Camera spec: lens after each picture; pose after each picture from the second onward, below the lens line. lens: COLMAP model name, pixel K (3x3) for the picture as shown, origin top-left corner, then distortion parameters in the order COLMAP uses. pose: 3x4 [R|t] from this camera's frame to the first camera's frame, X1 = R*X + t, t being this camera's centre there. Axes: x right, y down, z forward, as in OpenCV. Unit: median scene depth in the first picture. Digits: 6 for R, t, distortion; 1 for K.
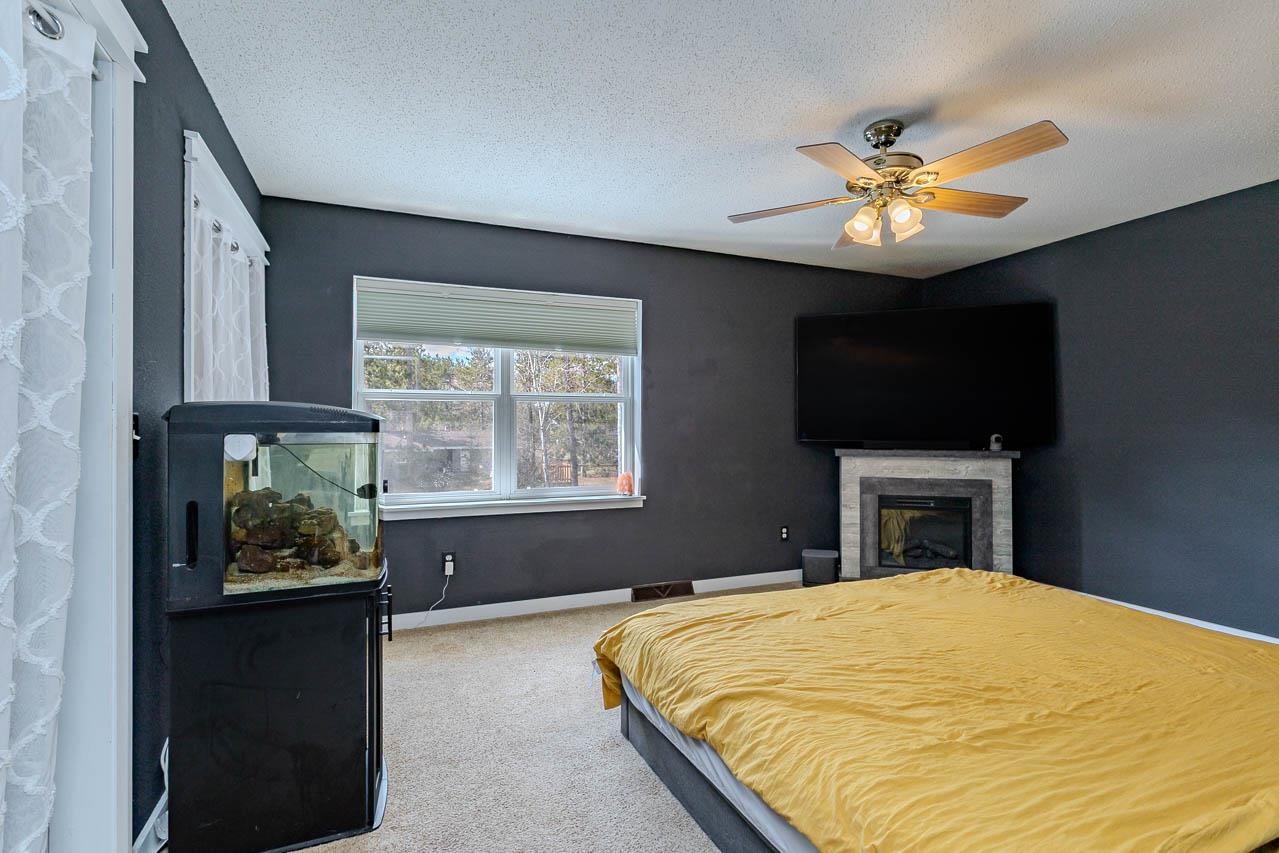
lens RADIAL K [[604.3, 0, 635.3], [0, 604.3, 425.2], [0, 0, 1]] dist [0.001557, 0.000440]
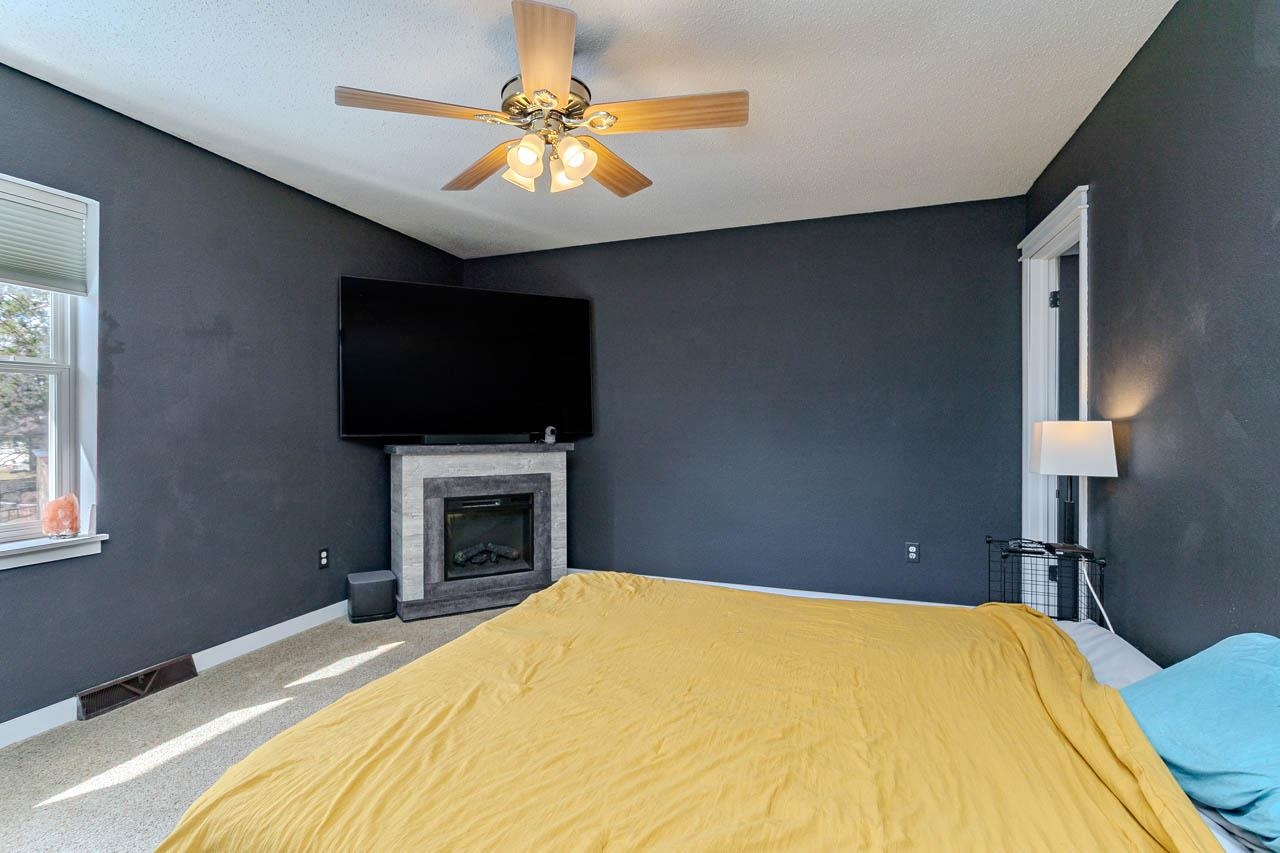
lens RADIAL K [[628.4, 0, 592.8], [0, 628.4, 420.5], [0, 0, 1]] dist [-0.001909, 0.000492]
pose [[0.706531, 0.001732, 0.707680, -0.082003], [-0.004434, 0.999988, 0.001980, 0.002723], [-0.707668, -0.004537, 0.706531, 0.226037]]
